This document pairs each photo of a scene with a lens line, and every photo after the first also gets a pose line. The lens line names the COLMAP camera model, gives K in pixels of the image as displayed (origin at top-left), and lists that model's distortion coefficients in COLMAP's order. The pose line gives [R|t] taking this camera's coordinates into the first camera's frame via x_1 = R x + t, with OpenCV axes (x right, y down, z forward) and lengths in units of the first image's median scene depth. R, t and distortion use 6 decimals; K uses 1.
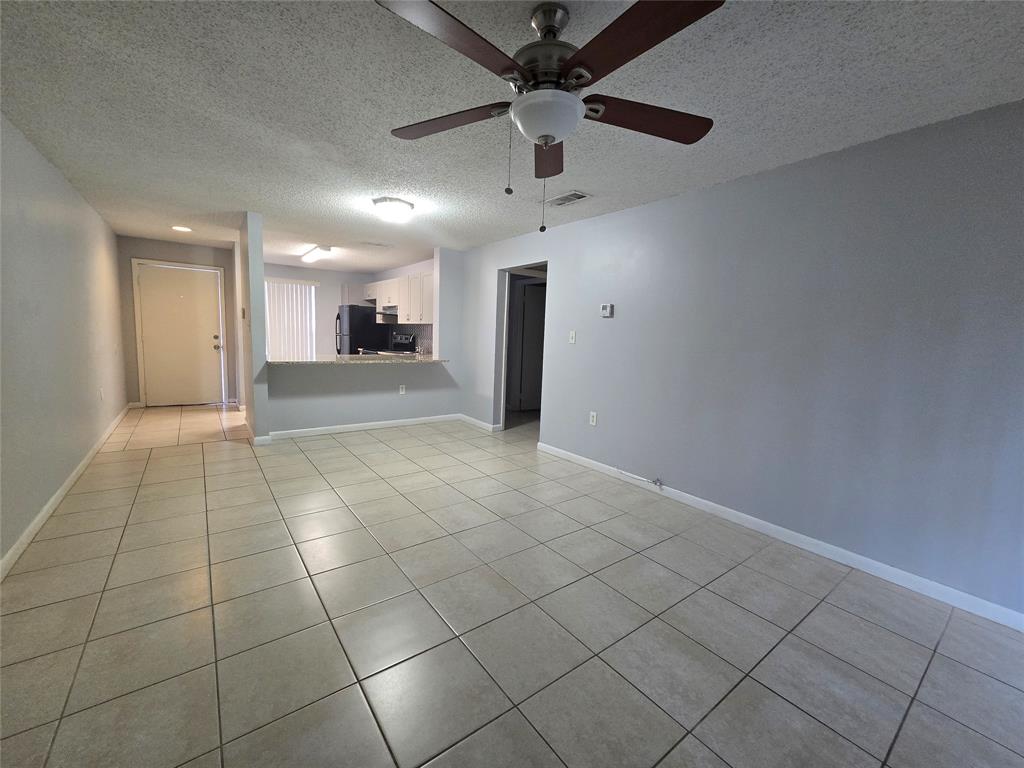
lens RADIAL K [[419.2, 0, 509.4], [0, 419.2, 381.7], [0, 0, 1]] dist [-0.003931, -0.000202]
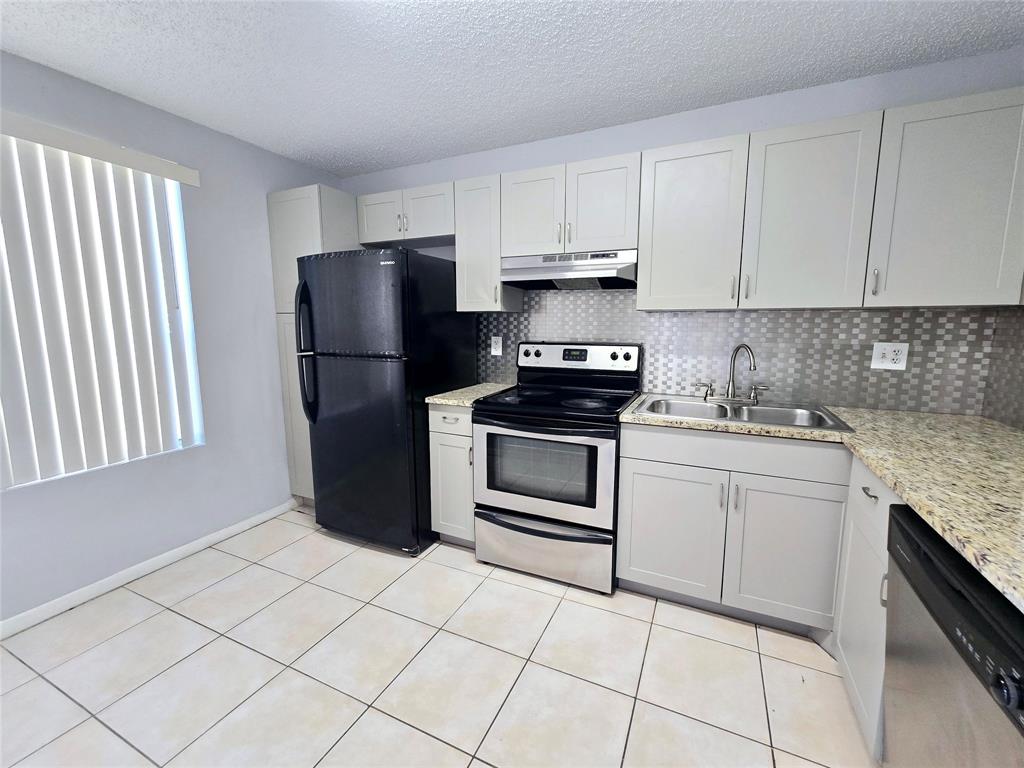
lens RADIAL K [[419.2, 0, 514.6], [0, 419.2, 383.9], [0, 0, 1]] dist [-0.003931, -0.000202]
pose [[0.881985, -0.101014, 0.460325, -0.418896], [0.090588, 0.994883, 0.044750, -0.093780], [-0.462490, 0.002231, 0.886622, 0.677426]]
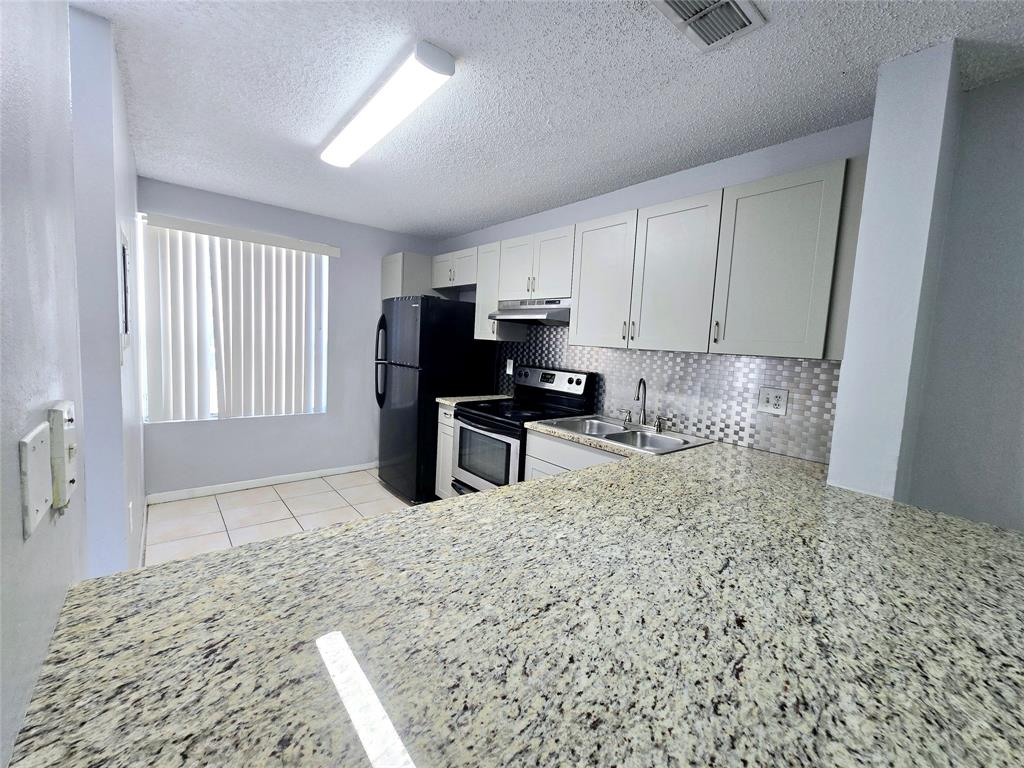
lens RADIAL K [[419.2, 0, 514.3], [0, 419.2, 382.3], [0, 0, 1]] dist [-0.003931, -0.000202]
pose [[0.998575, 0.015088, 0.051193, -0.291770], [-0.013555, 0.999453, -0.030160, -0.081507], [-0.051620, 0.029424, 0.998233, 0.551856]]
